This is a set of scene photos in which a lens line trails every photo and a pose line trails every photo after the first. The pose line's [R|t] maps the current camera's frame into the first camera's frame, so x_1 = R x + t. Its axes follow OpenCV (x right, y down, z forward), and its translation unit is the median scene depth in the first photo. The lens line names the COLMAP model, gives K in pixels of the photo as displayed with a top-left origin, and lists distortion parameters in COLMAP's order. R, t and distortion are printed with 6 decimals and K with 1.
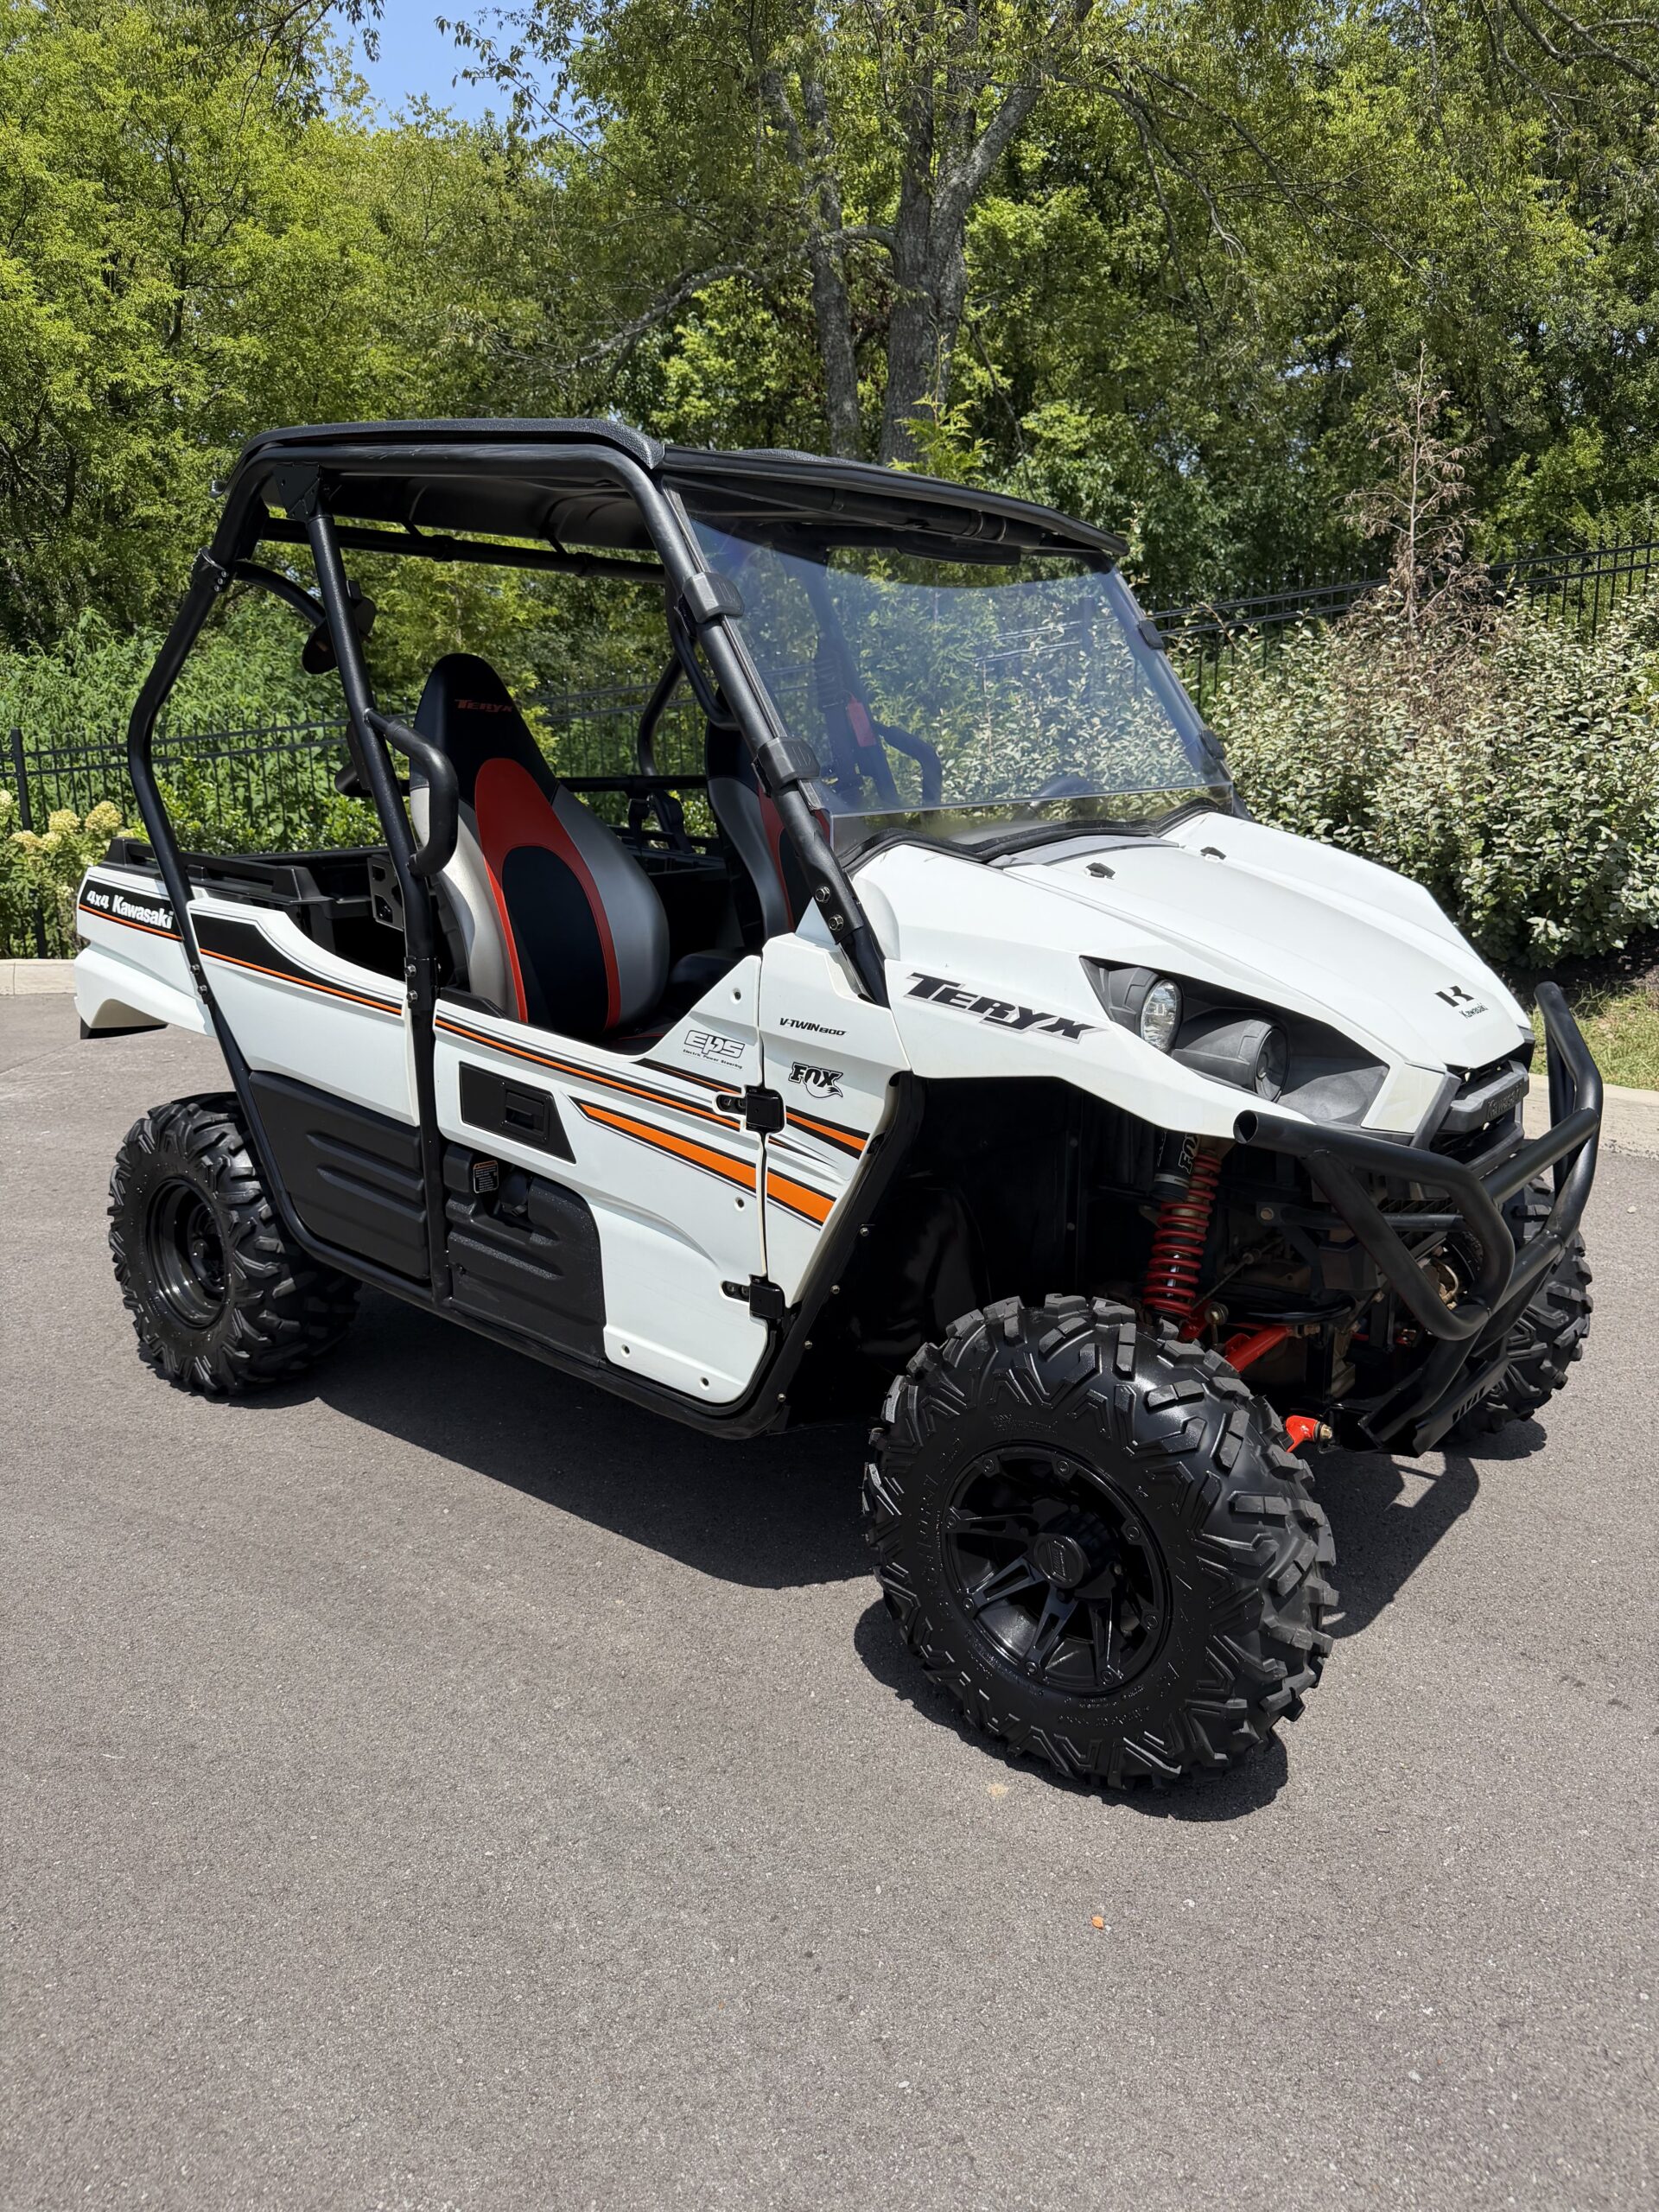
lens RADIAL K [[1574.4, 0, 810.8], [0, 1574.4, 1114.2], [0, 0, 1]] dist [0.099643, -0.166881]
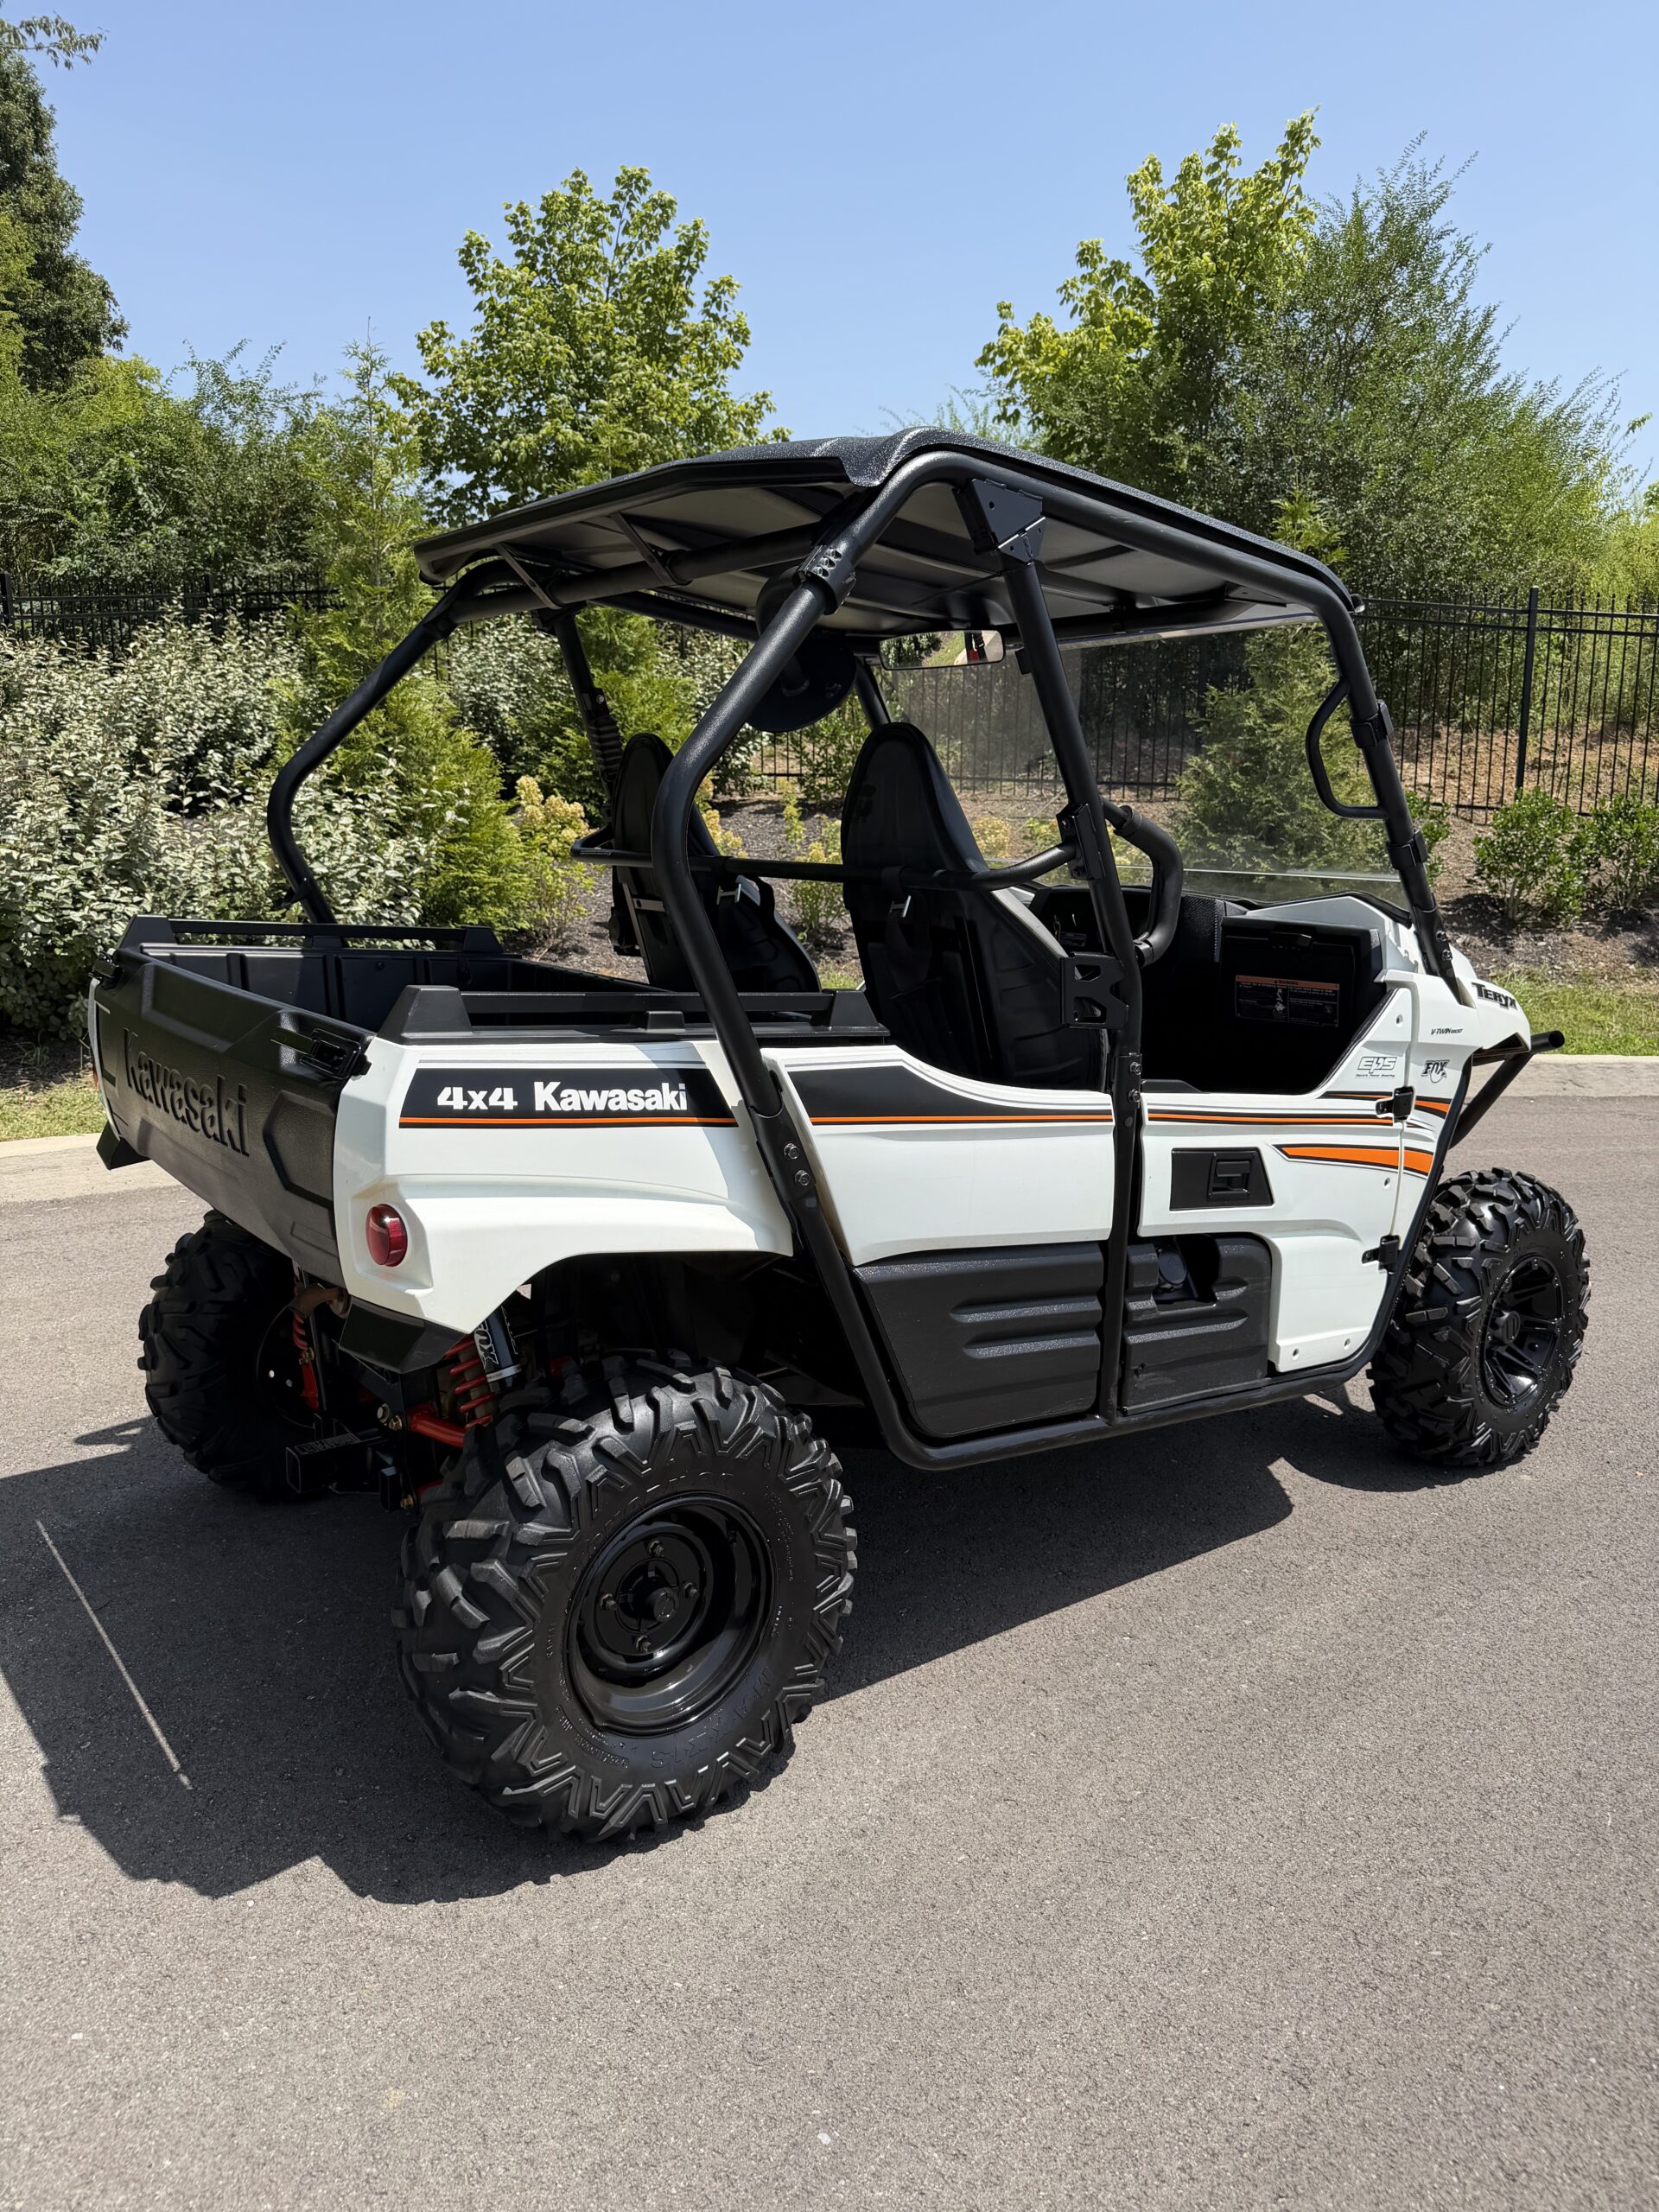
lens RADIAL K [[1574.4, 0, 810.8], [0, 1574.4, 1114.2], [0, 0, 1]] dist [0.099643, -0.166881]
pose [[0.249580, -0.176413, 0.952149, -1.285173], [0.204810, 0.970638, 0.126153, -0.238065], [-0.946447, 0.163525, 0.278383, 0.997509]]
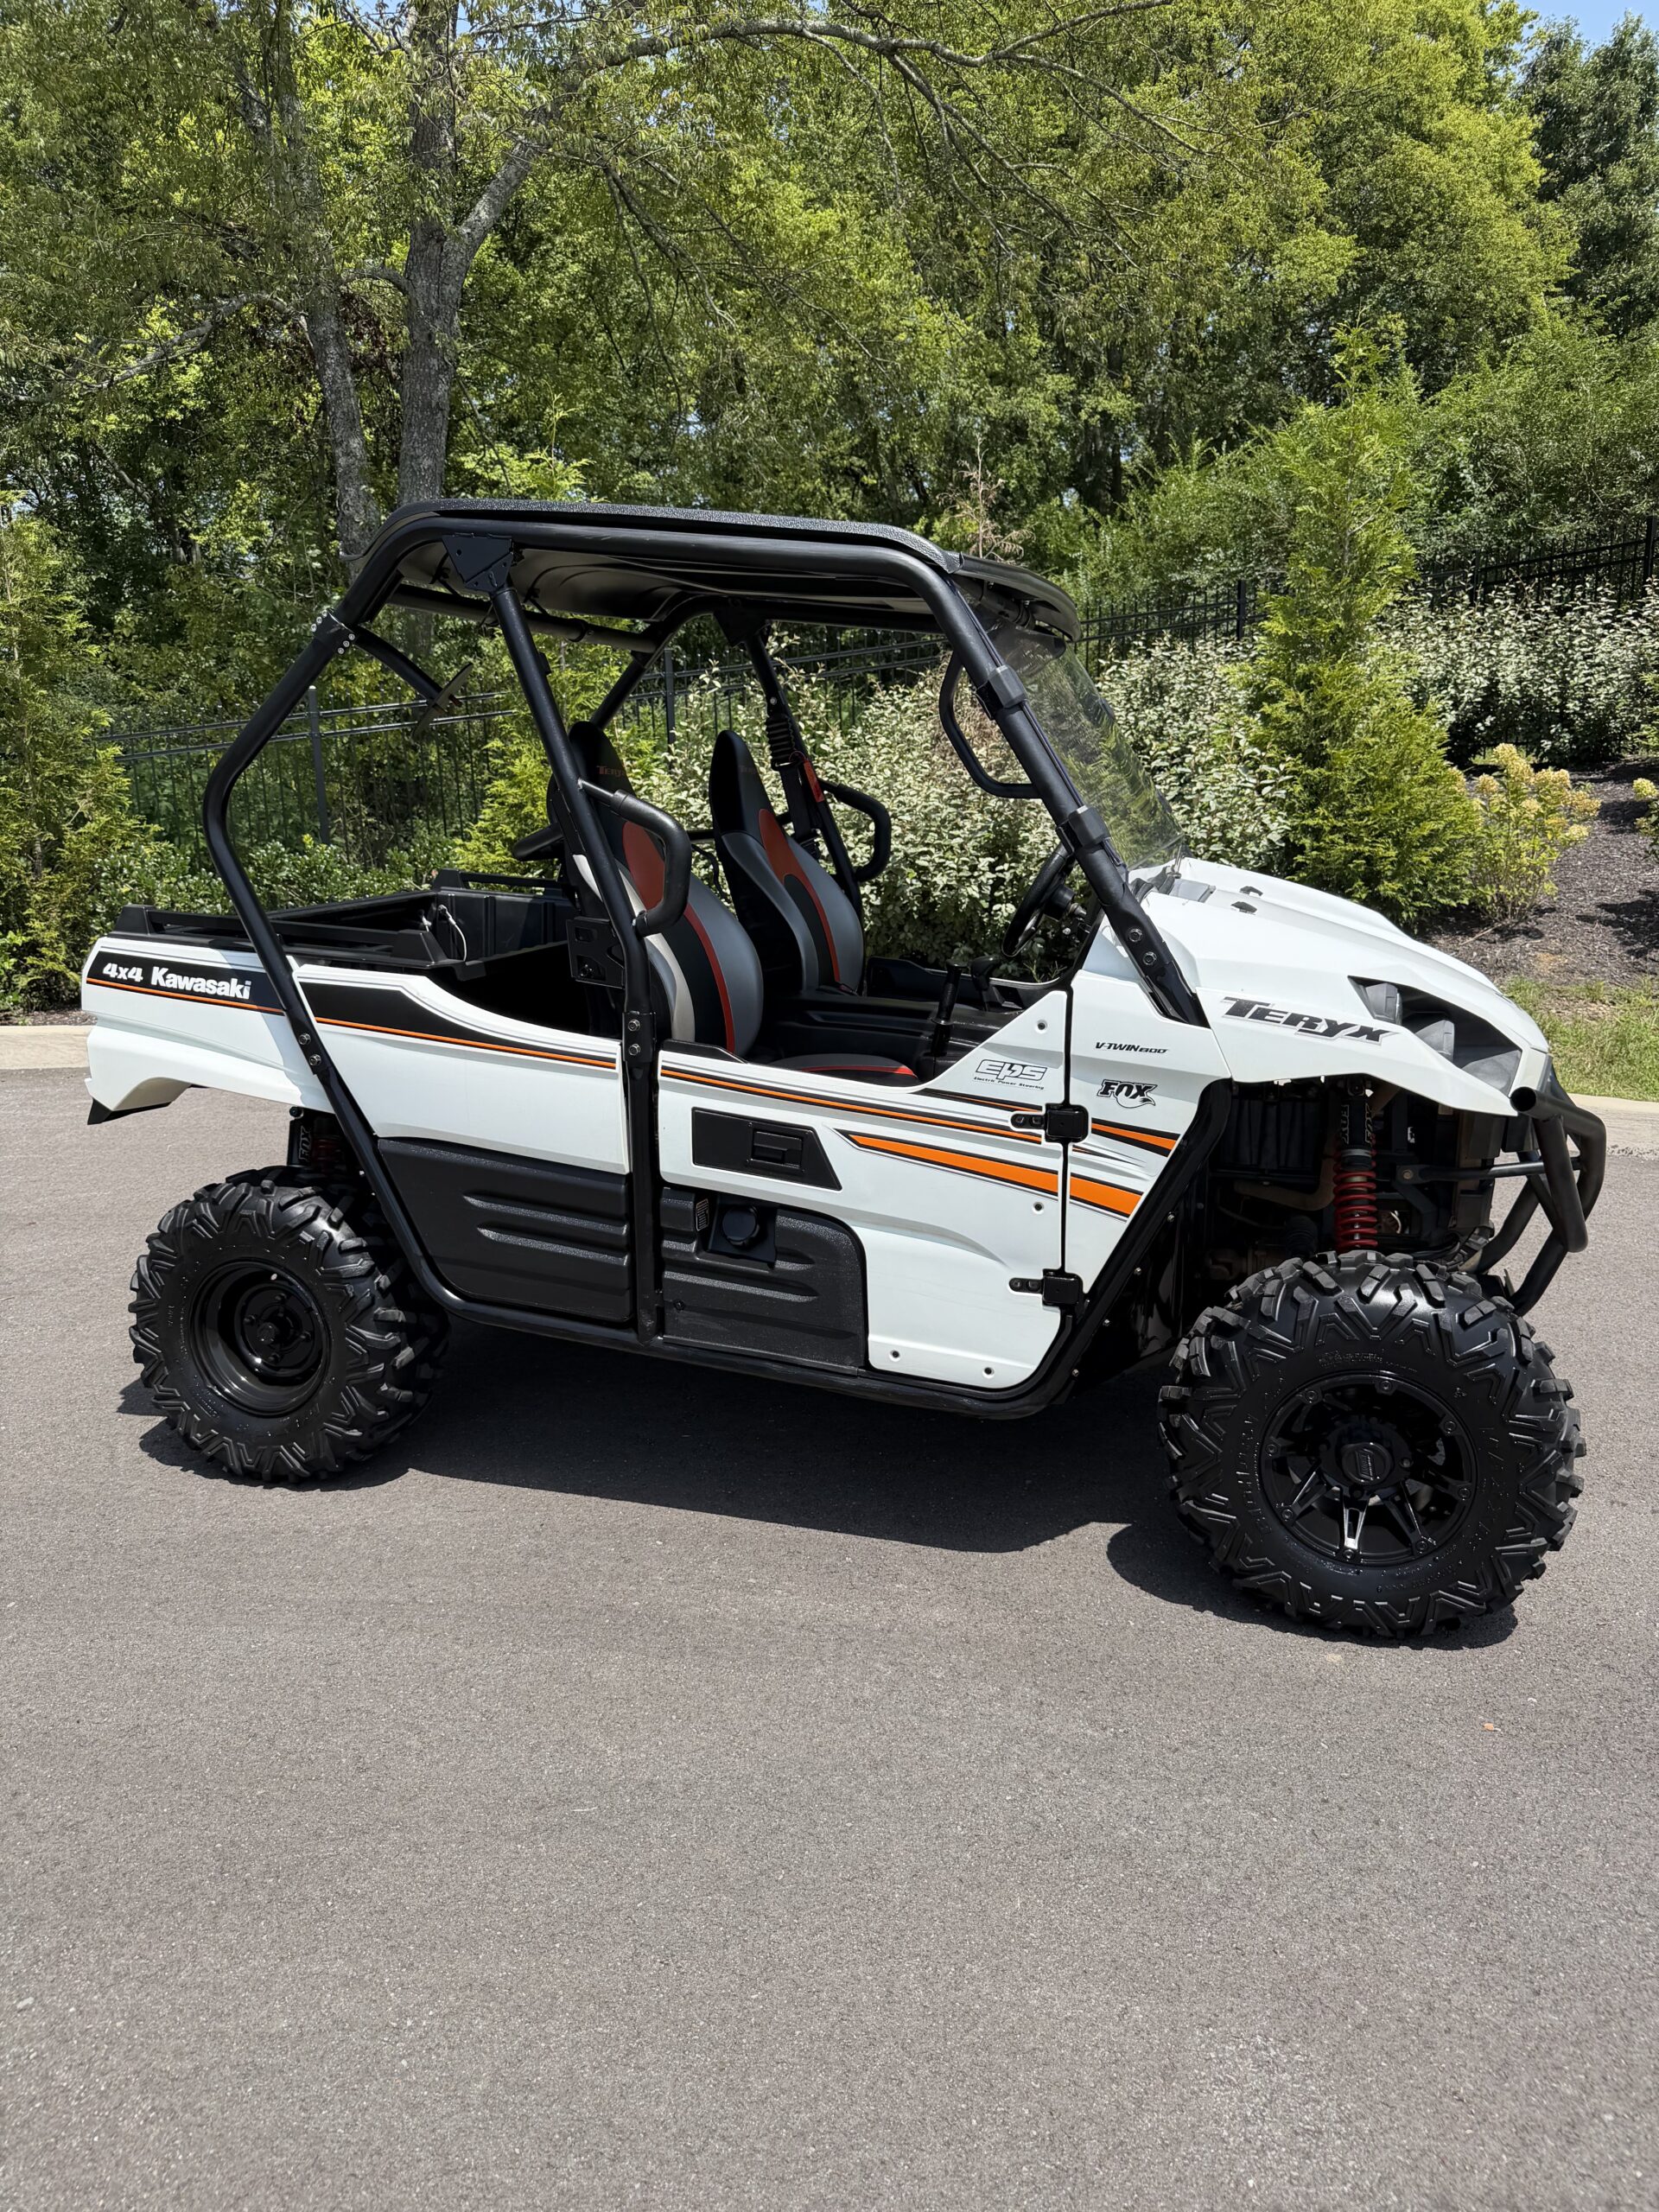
lens RADIAL K [[1574.4, 0, 810.8], [0, 1574.4, 1114.2], [0, 0, 1]] dist [0.099643, -0.166881]
pose [[0.929292, -0.078624, 0.360880, -0.564164], [0.085877, 0.996297, -0.004079, -0.018900], [-0.359223, 0.034782, 0.932603, -0.011393]]
